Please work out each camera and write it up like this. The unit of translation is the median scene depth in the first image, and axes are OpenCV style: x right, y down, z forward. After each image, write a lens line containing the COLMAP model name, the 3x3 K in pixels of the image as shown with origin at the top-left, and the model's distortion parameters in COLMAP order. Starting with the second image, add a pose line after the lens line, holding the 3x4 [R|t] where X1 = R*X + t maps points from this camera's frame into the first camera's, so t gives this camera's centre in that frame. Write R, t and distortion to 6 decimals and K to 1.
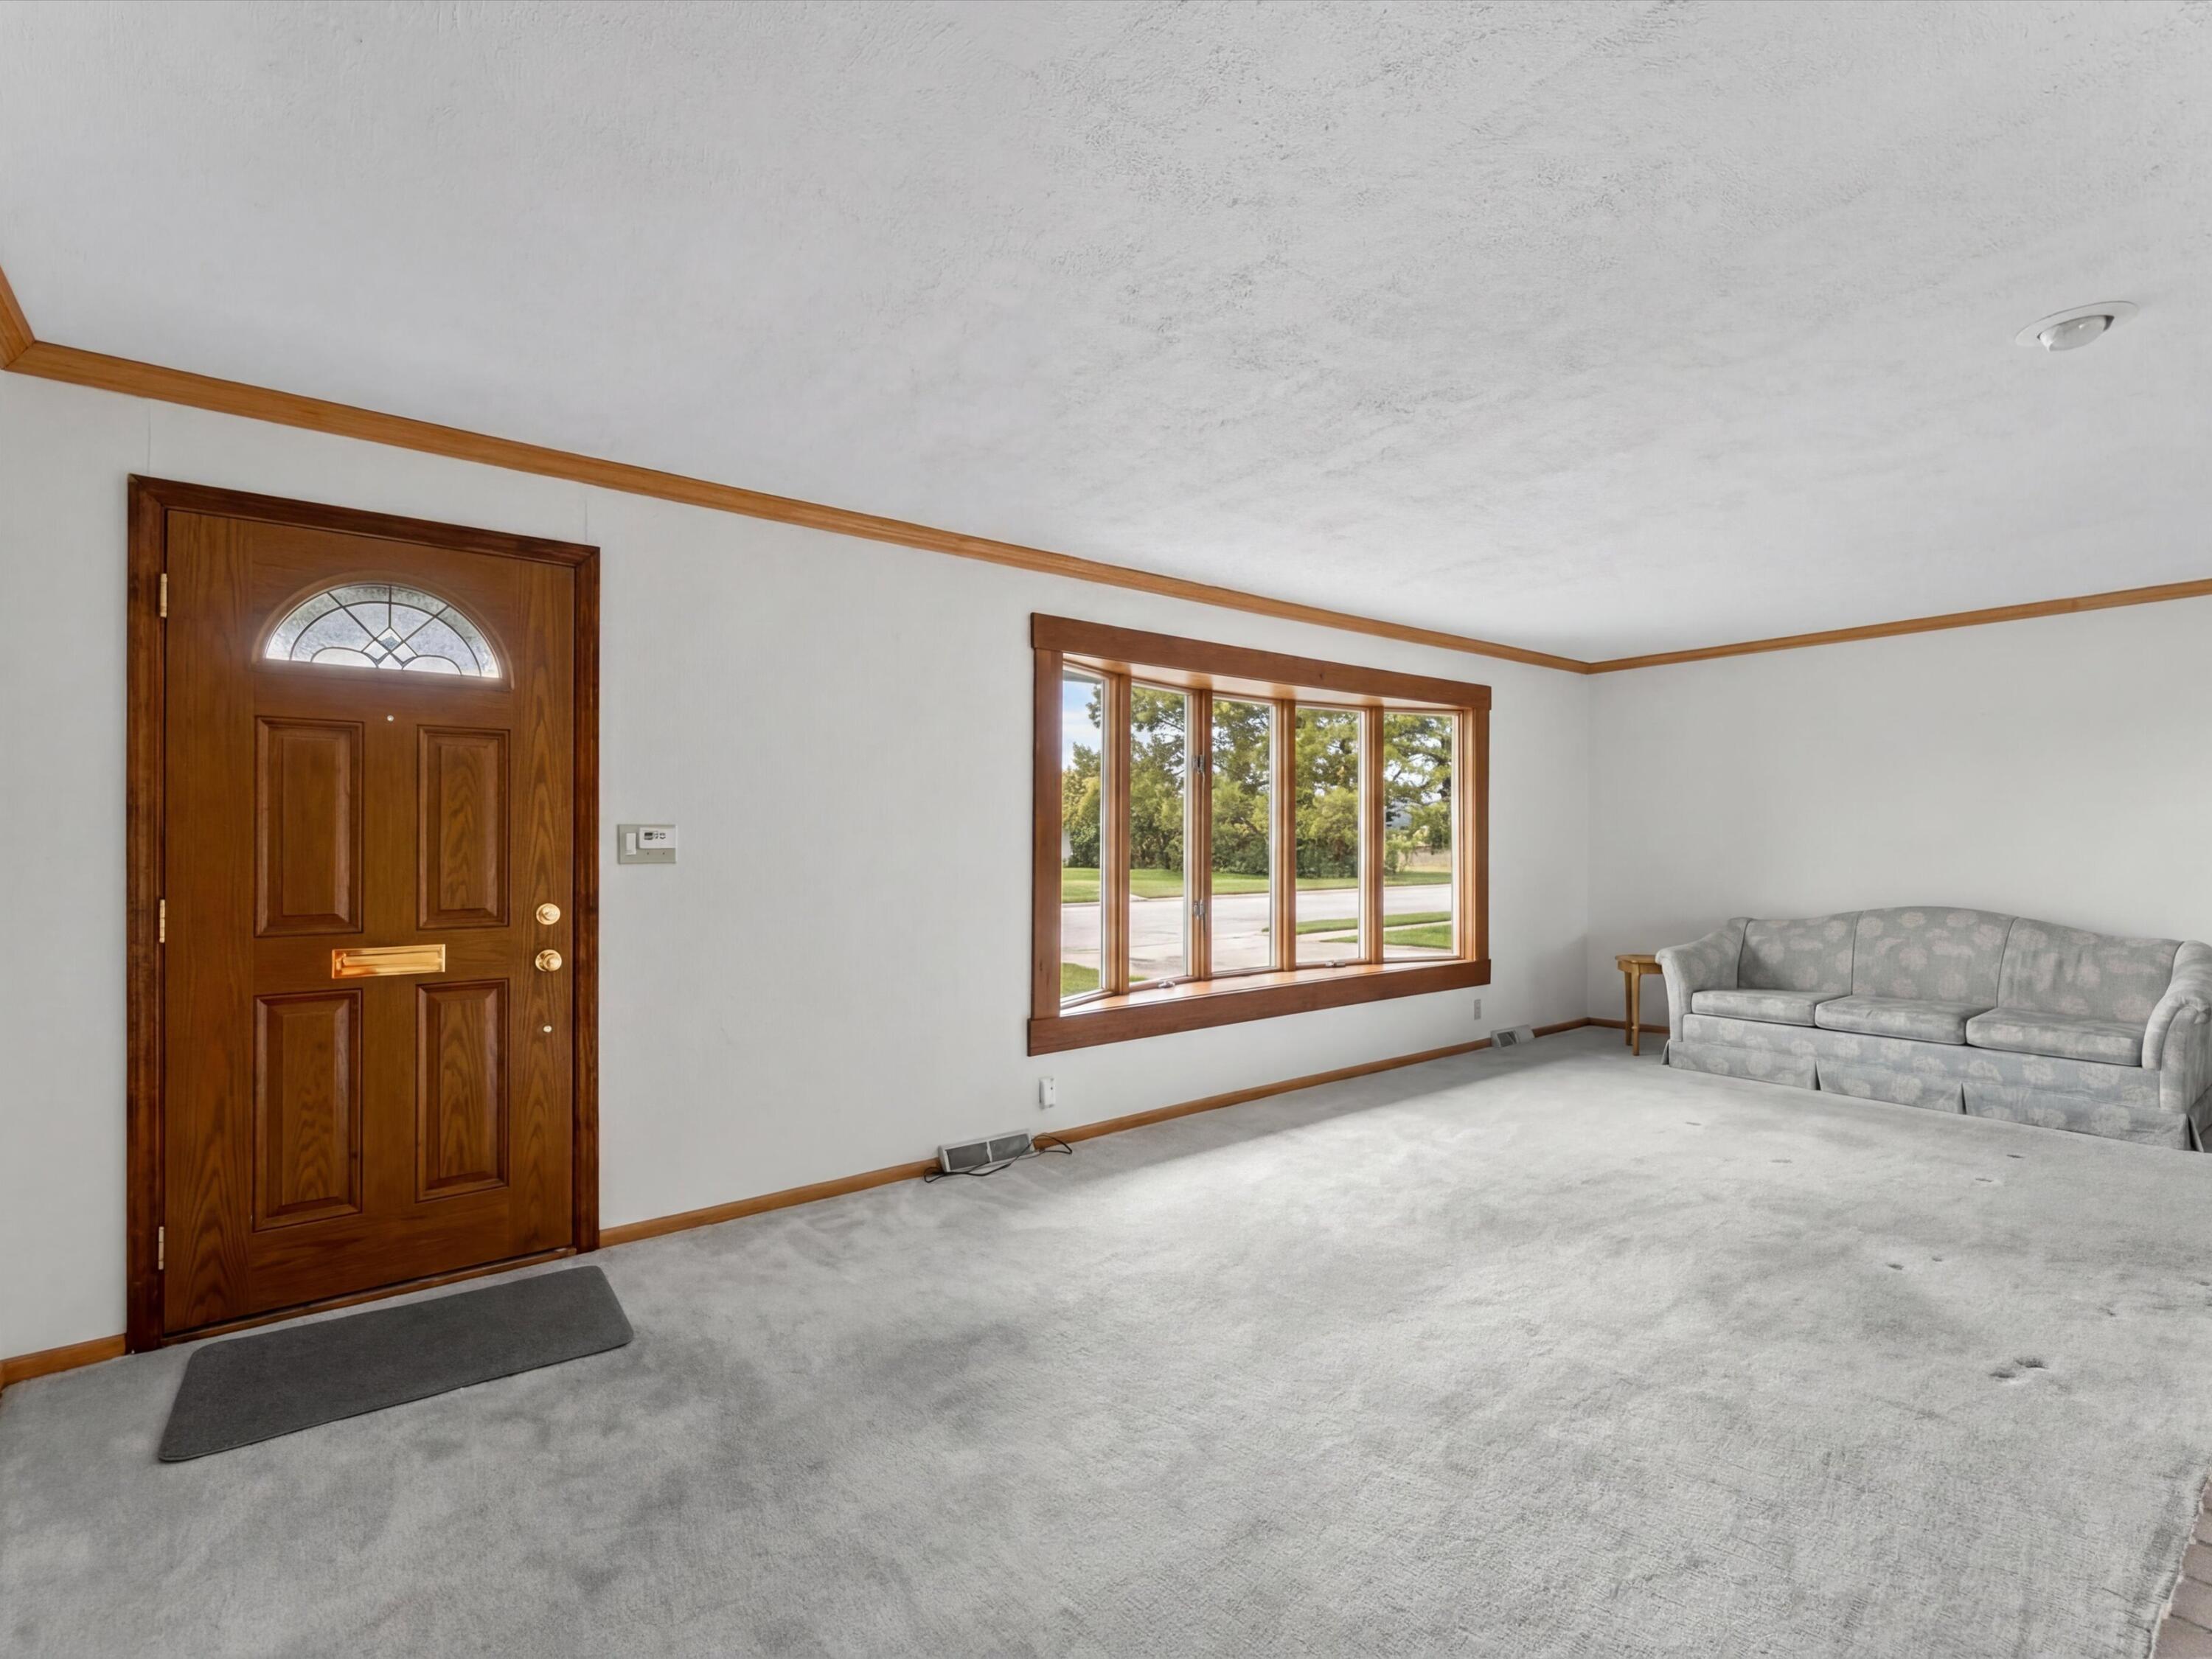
lens RADIAL K [[1060.5, 0, 1125.9], [0, 1060.5, 834.5], [0, 0, 1]] dist [-0.001188, -0.000506]
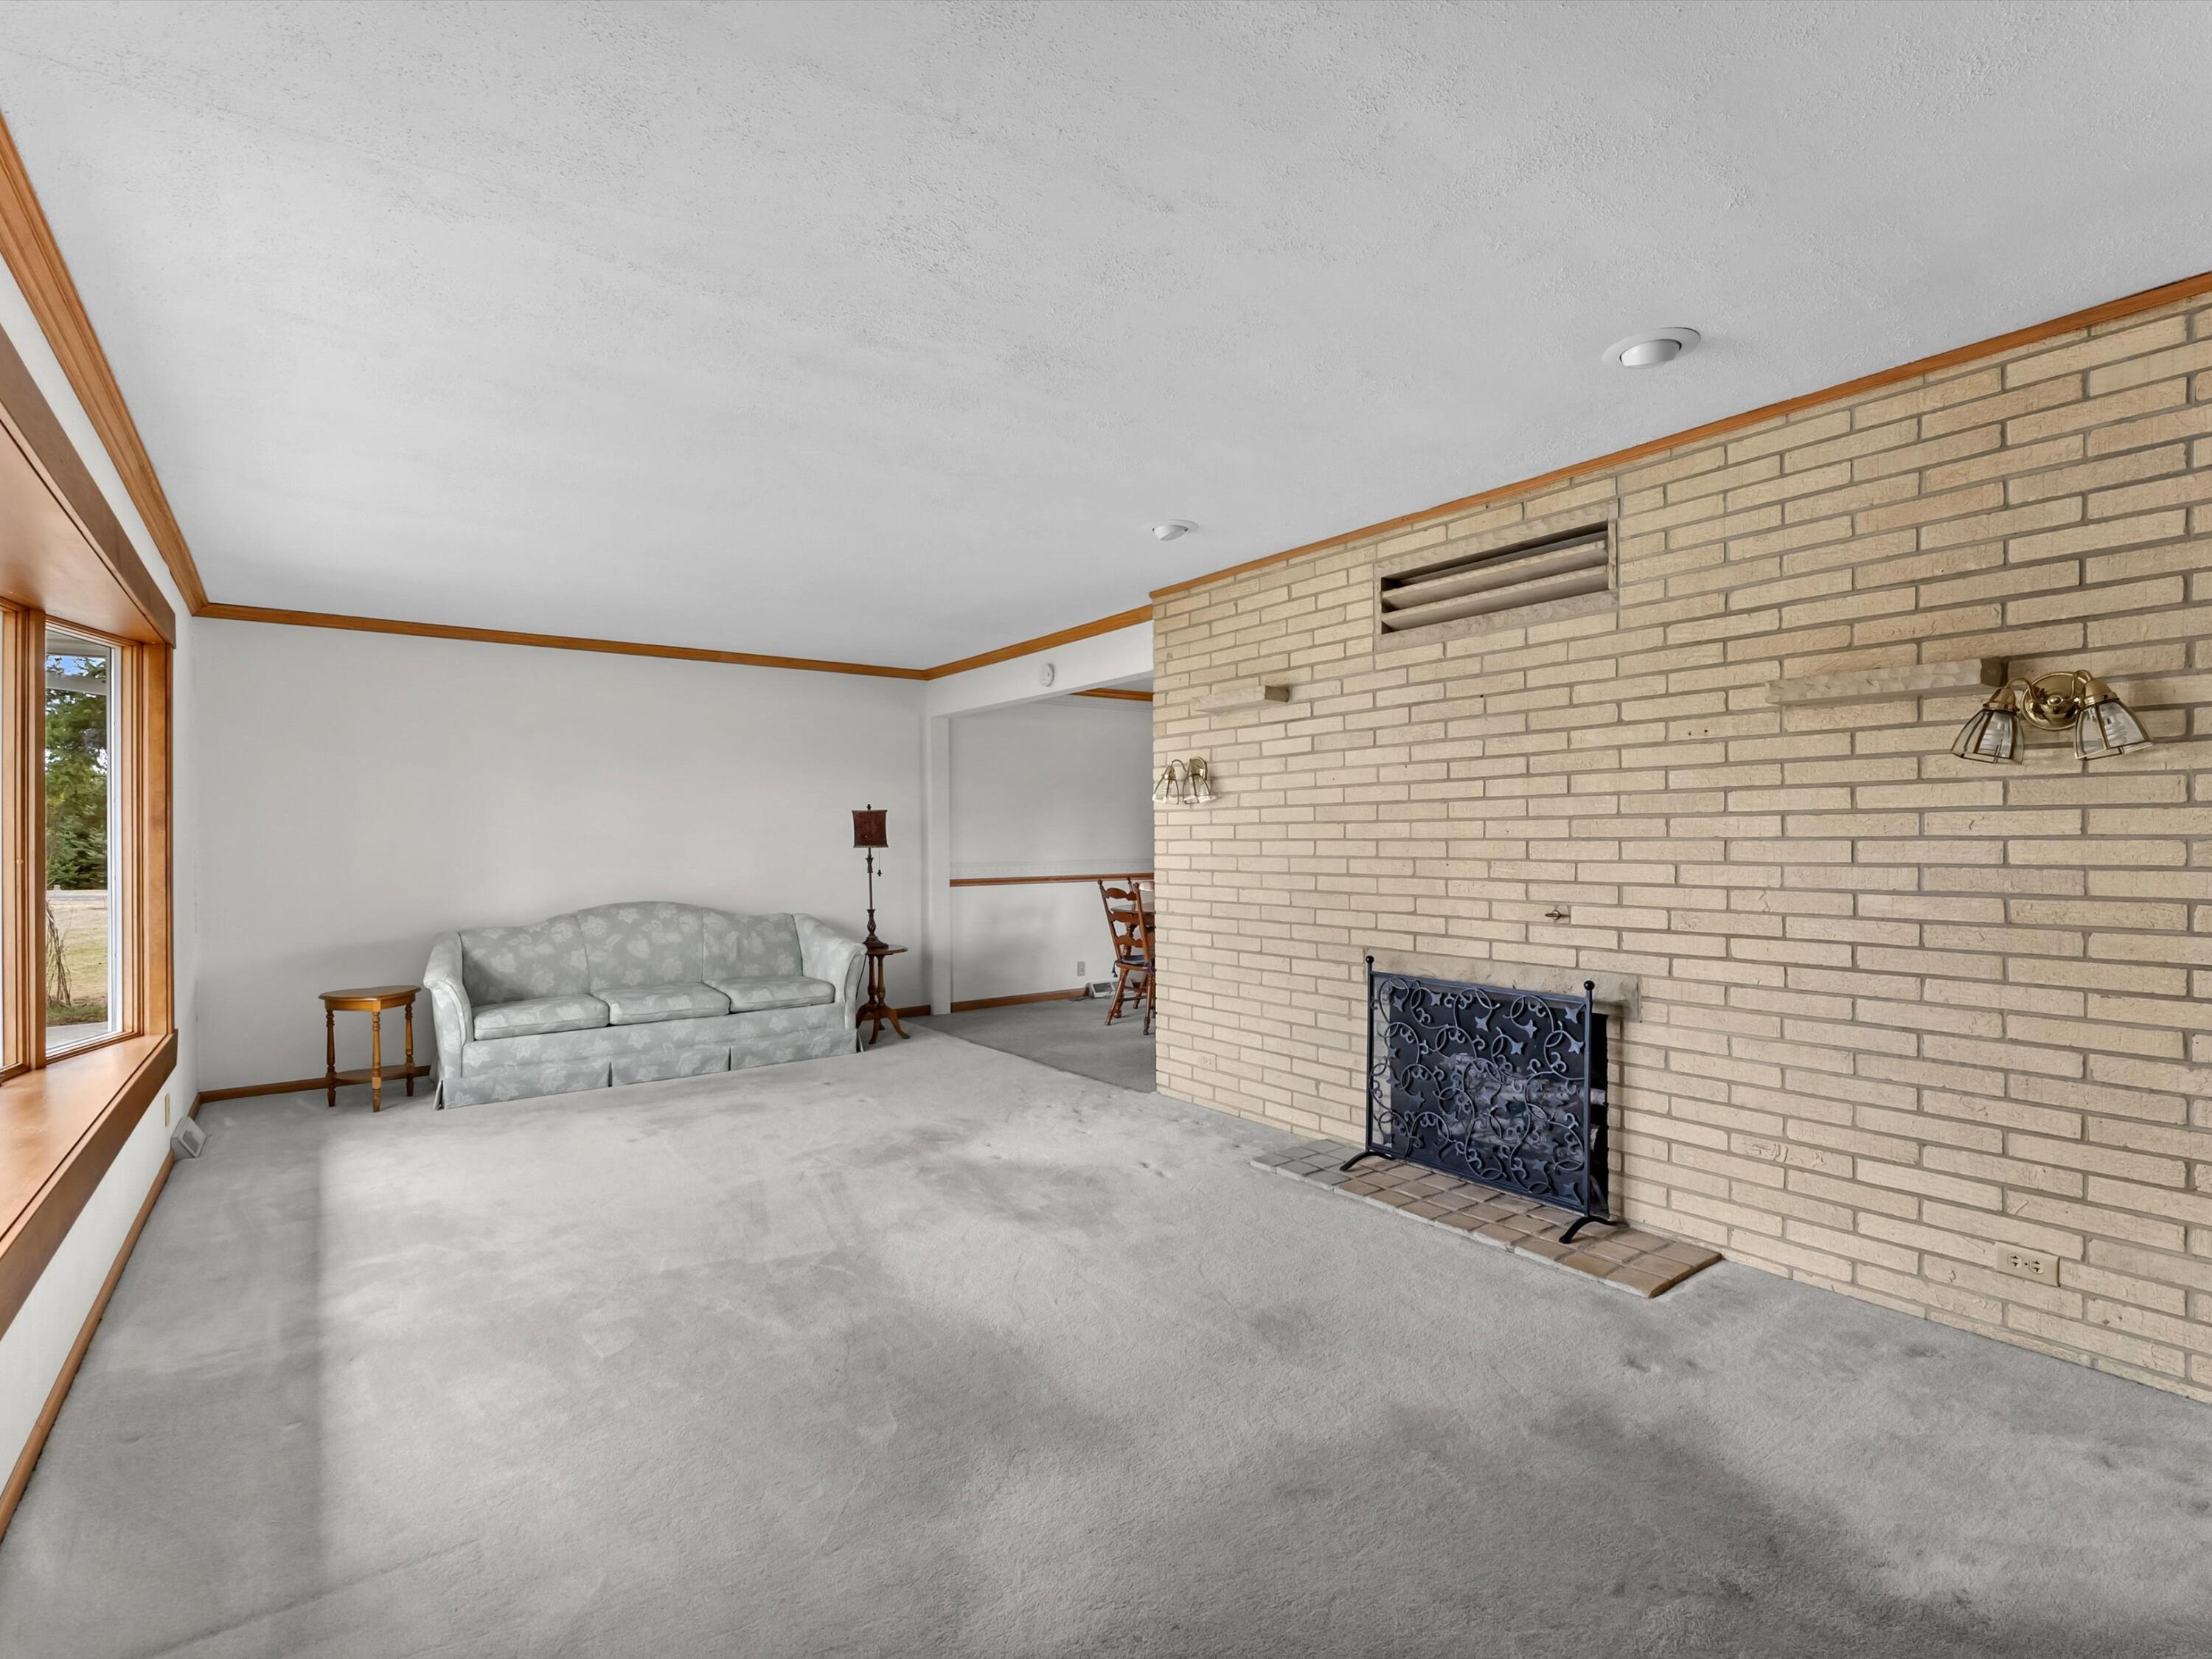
lens RADIAL K [[1060.5, 0, 1125.9], [0, 1060.5, 834.5], [0, 0, 1]] dist [-0.001188, -0.000506]
pose [[0.023107, 0.003299, 0.999728, -0.371153], [0.002873, 0.999990, -0.003366, 0.002117], [-0.999729, 0.002950, 0.023097, 0.489880]]
